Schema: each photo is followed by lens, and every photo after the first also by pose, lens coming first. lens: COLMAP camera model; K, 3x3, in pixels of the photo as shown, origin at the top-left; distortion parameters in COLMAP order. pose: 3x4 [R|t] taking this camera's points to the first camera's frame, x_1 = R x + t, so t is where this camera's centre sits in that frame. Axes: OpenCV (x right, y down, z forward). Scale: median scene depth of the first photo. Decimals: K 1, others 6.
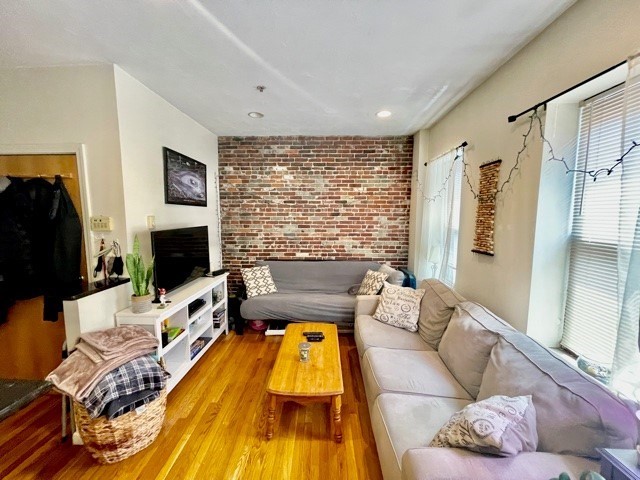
lens RADIAL K [[256.7, 0, 317.6], [0, 256.7, 241.2], [0, 0, 1]] dist [-0.002697, 0.000771]
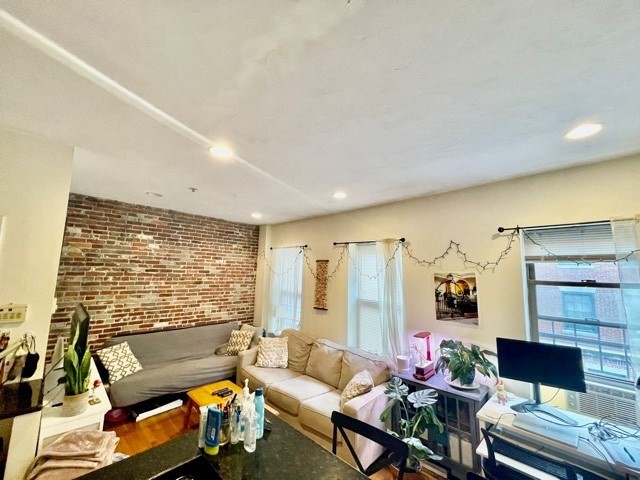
lens RADIAL K [[256.7, 0, 317.0], [0, 256.7, 240.5], [0, 0, 1]] dist [-0.002697, 0.000771]
pose [[0.672473, 0.107149, 0.732325, -0.609223], [0.050175, 0.980589, -0.189548, -0.069066], [-0.738419, 0.164210, 0.654043, -0.198941]]
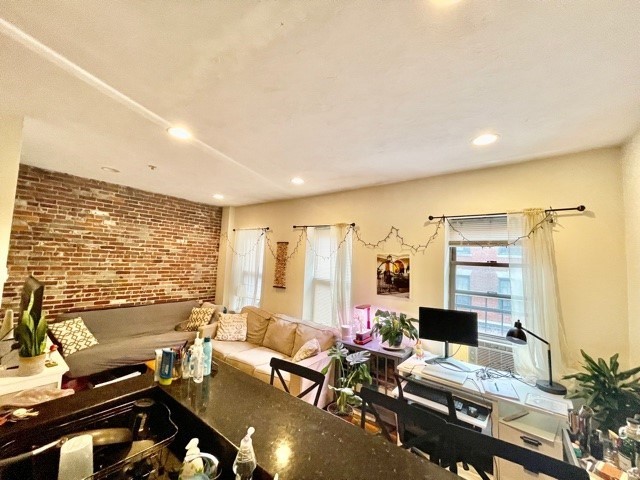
lens RADIAL K [[256.7, 0, 317.3], [0, 256.7, 240.7], [0, 0, 1]] dist [-0.002697, 0.000771]
pose [[0.577537, 0.085215, 0.811905, -0.644726], [0.037878, 0.990669, -0.130921, -0.030850], [-0.815485, 0.106365, 0.568921, -0.303332]]
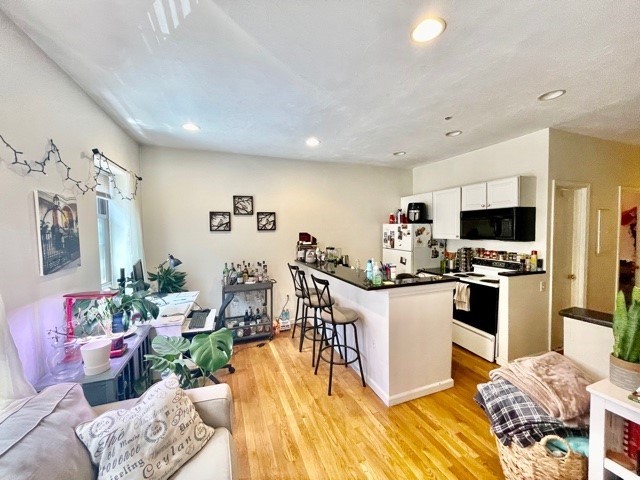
lens RADIAL K [[256.7, 0, 317.5], [0, 256.7, 242.2], [0, 0, 1]] dist [-0.002697, 0.000771]
pose [[-0.928030, 0.030929, -0.371220, 0.137113], [-0.021296, 0.990512, 0.135764, -0.090754], [0.371897, 0.133899, -0.918566, 0.891488]]
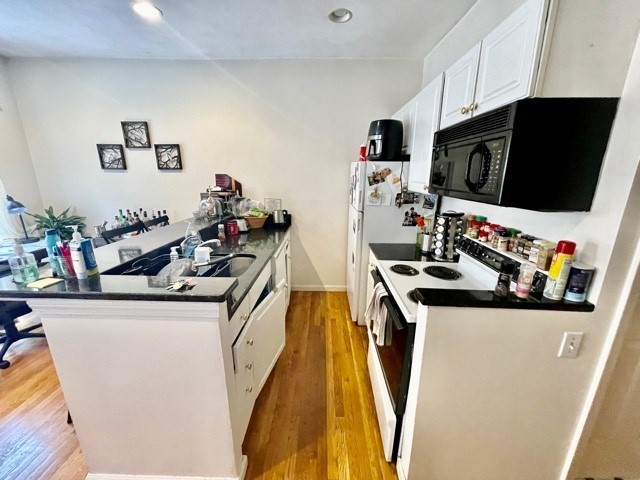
lens RADIAL K [[256.7, 0, 316.6], [0, 256.7, 241.7], [0, 0, 1]] dist [-0.002697, 0.000771]
pose [[-0.999955, -0.009206, 0.002088, -0.789041], [-0.007932, 0.939374, 0.342802, -0.045166], [-0.005117, 0.342770, -0.939405, 0.569827]]
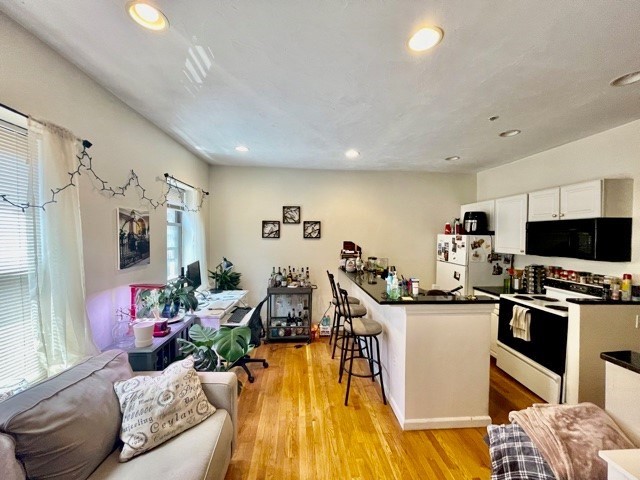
lens RADIAL K [[256.7, 0, 316.9], [0, 256.7, 242.2], [0, 0, 1]] dist [-0.002697, 0.000771]
pose [[-0.995638, -0.007282, -0.093011, -0.027205], [-0.018140, 0.993033, 0.116434, -0.111040], [0.091515, 0.117614, -0.988834, 0.966676]]
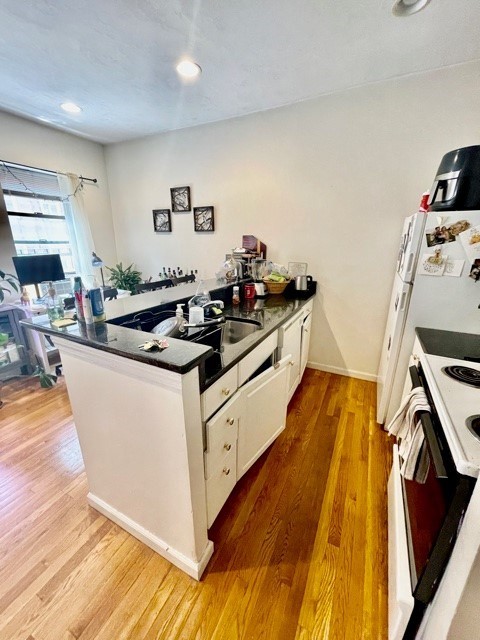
lens RADIAL K [[256.7, 0, 239.9], [0, 256.7, 317.4], [0, 0, 1]] dist [-0.002697, 0.000771]
pose [[-0.900865, -0.131915, 0.413570, -0.833164], [0.032112, 0.929848, 0.366539, -0.010917], [-0.432909, 0.343483, -0.833432, 0.460915]]
